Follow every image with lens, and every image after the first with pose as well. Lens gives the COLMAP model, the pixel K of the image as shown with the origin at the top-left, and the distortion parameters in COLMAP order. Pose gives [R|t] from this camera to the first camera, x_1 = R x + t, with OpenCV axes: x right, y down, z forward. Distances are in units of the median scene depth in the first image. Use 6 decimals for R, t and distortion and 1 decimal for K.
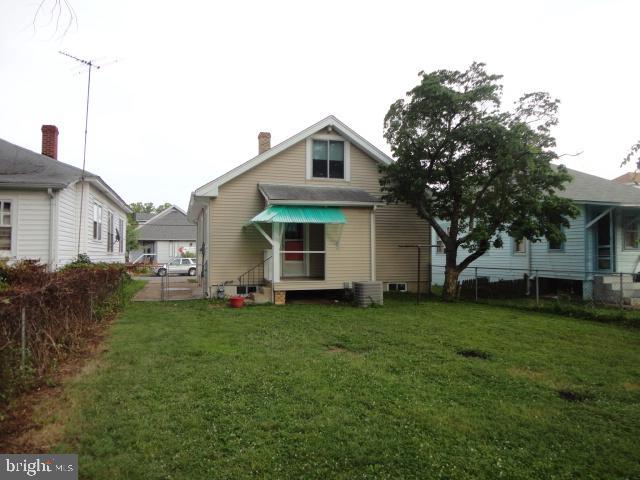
lens RADIAL K [[470.8, 0, 312.9], [0, 470.8, 237.0], [0, 0, 1]] dist [-0.008010, 0.010285]
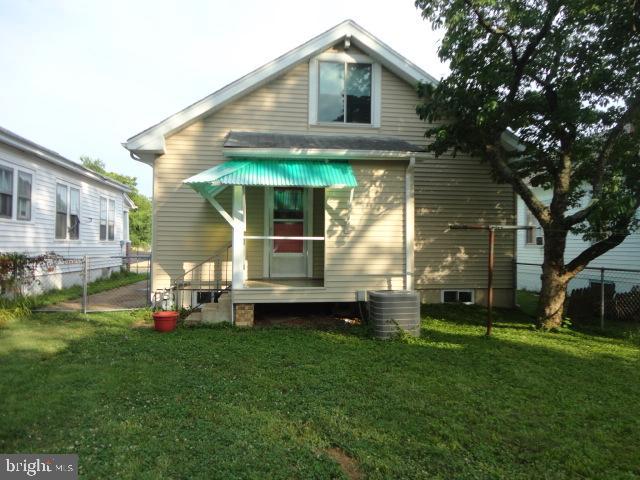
lens RADIAL K [[470.8, 0, 312.9], [0, 470.8, 237.0], [0, 0, 1]] dist [-0.008010, 0.010285]
pose [[0.986247, 0.004650, -0.165213, 0.103690], [-0.001236, 0.999784, 0.020765, 0.016953], [0.165274, -0.020275, 0.986039, 0.400483]]
